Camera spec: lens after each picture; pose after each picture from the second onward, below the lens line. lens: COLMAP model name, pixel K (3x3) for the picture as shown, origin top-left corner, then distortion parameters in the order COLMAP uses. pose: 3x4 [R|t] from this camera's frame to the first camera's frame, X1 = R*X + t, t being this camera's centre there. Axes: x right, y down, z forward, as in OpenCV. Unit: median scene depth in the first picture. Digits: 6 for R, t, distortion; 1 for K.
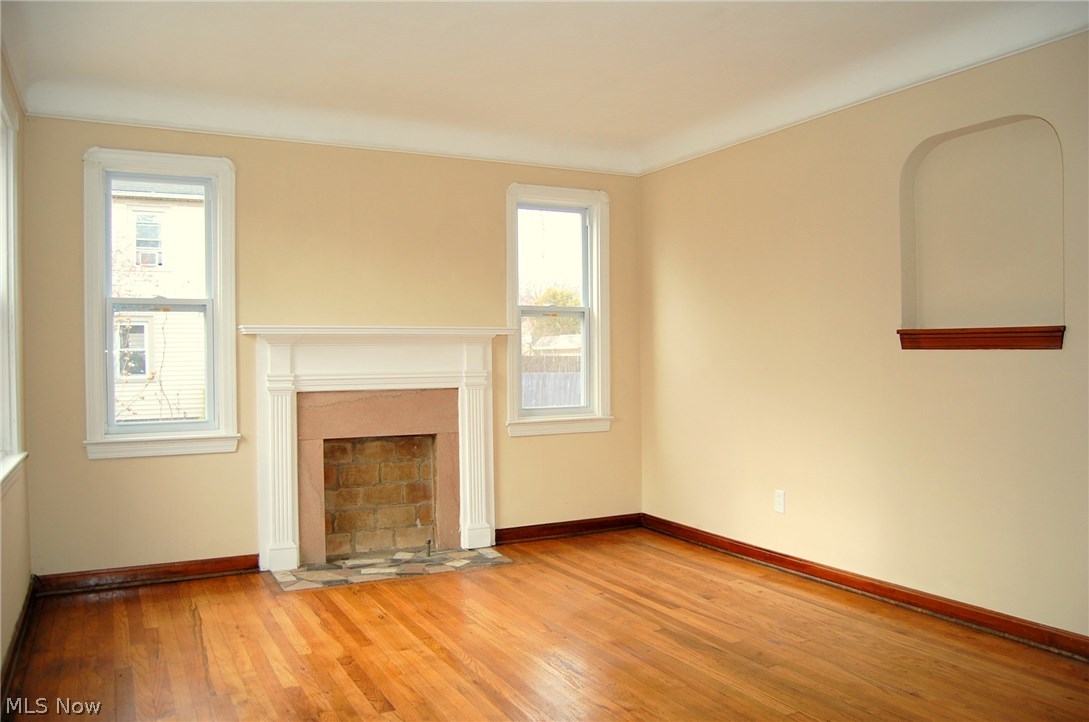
lens RADIAL K [[852.9, 0, 558.7], [0, 852.9, 362.5], [0, 0, 1]] dist [-0.077849, 0.003689]
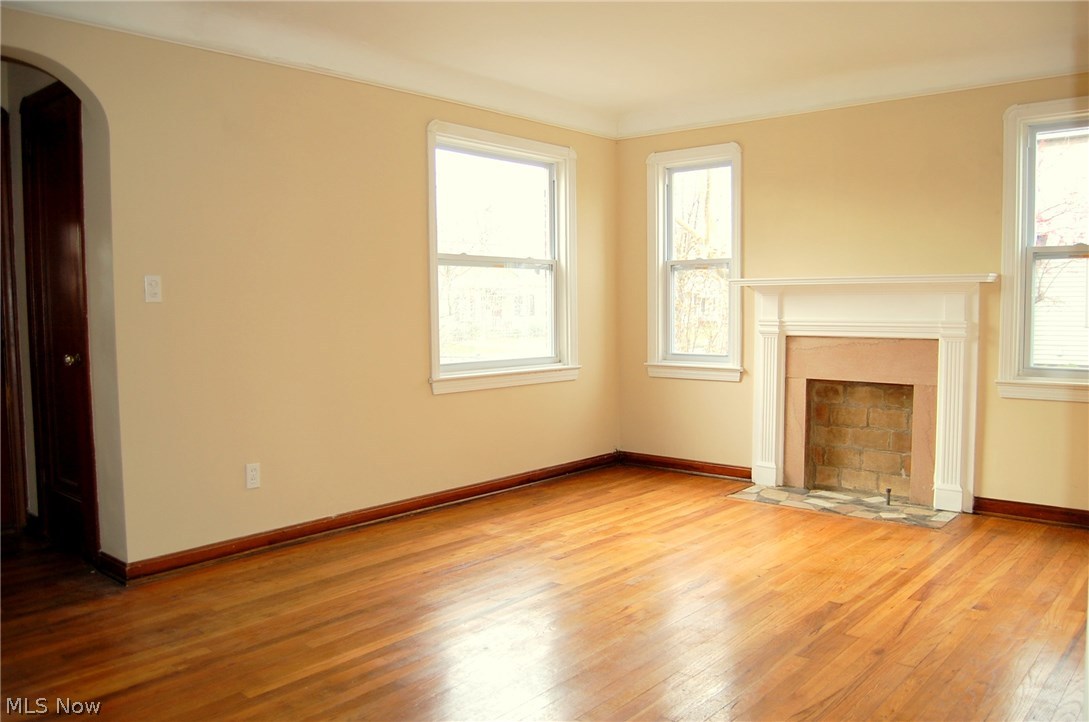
lens RADIAL K [[852.9, 0, 558.7], [0, 852.9, 362.5], [0, 0, 1]] dist [-0.077849, 0.003689]
pose [[0.364934, 0.069972, -0.928400, 0.643882], [-0.004399, 0.997290, 0.073435, -0.011910], [0.931023, -0.022715, 0.364253, 0.287724]]
